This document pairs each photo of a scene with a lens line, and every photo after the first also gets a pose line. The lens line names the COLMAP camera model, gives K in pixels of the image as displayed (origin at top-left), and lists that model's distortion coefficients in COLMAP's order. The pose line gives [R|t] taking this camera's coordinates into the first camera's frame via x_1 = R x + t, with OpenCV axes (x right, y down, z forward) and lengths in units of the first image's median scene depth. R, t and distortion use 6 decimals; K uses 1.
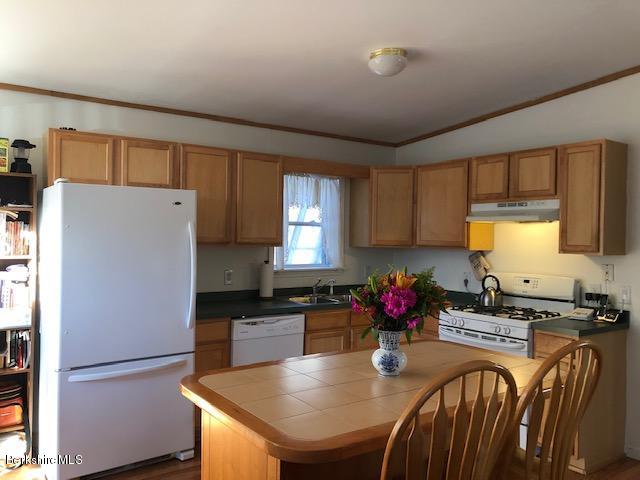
lens RADIAL K [[524.9, 0, 317.6], [0, 524.9, 237.5], [0, 0, 1]] dist [0.036017, -0.034664]
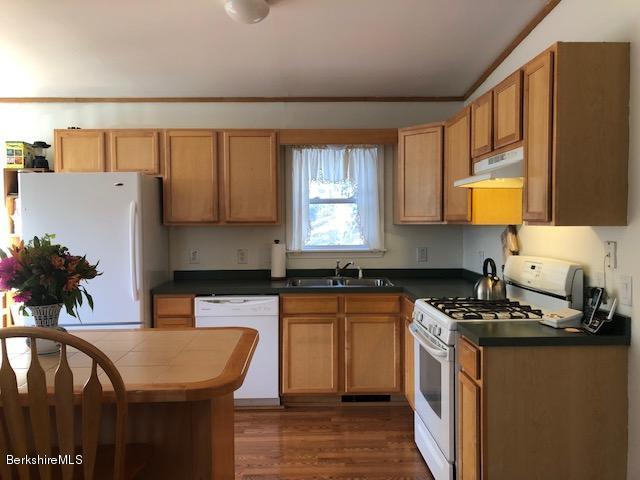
lens RADIAL K [[524.9, 0, 320.3], [0, 524.9, 238.5], [0, 0, 1]] dist [0.036017, -0.034664]
pose [[0.831247, -0.004302, -0.555887, 0.564112], [0.018534, 0.999629, 0.019979, 0.025941], [0.555595, -0.026911, 0.831018, 0.266387]]
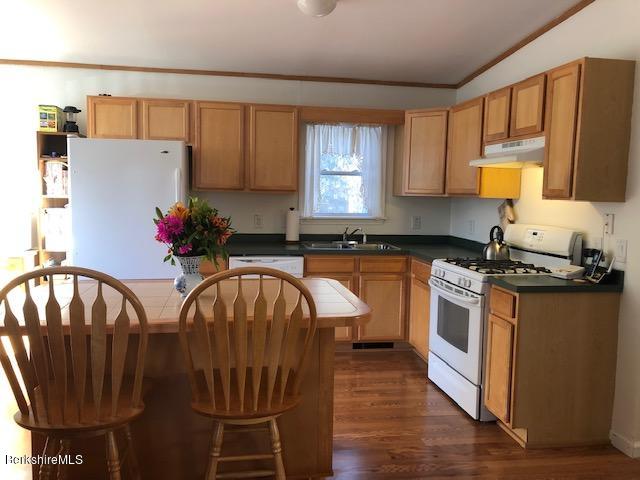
lens RADIAL K [[524.9, 0, 316.7], [0, 524.9, 238.2], [0, 0, 1]] dist [0.036017, -0.034664]
pose [[0.900704, 0.040972, -0.432497, 0.458840], [-0.007675, 0.996888, 0.078455, 0.025387], [0.434366, -0.067345, 0.898215, 0.063531]]
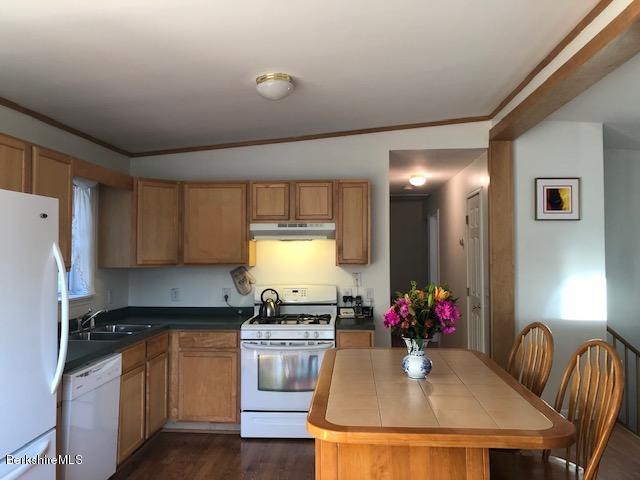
lens RADIAL K [[524.9, 0, 323.9], [0, 524.9, 235.1], [0, 0, 1]] dist [0.036017, -0.034664]
pose [[0.627044, 0.006703, 0.778955, -0.478987], [0.015843, 0.999646, -0.021355, -0.015466], [-0.778823, 0.025731, 0.626716, 0.225766]]
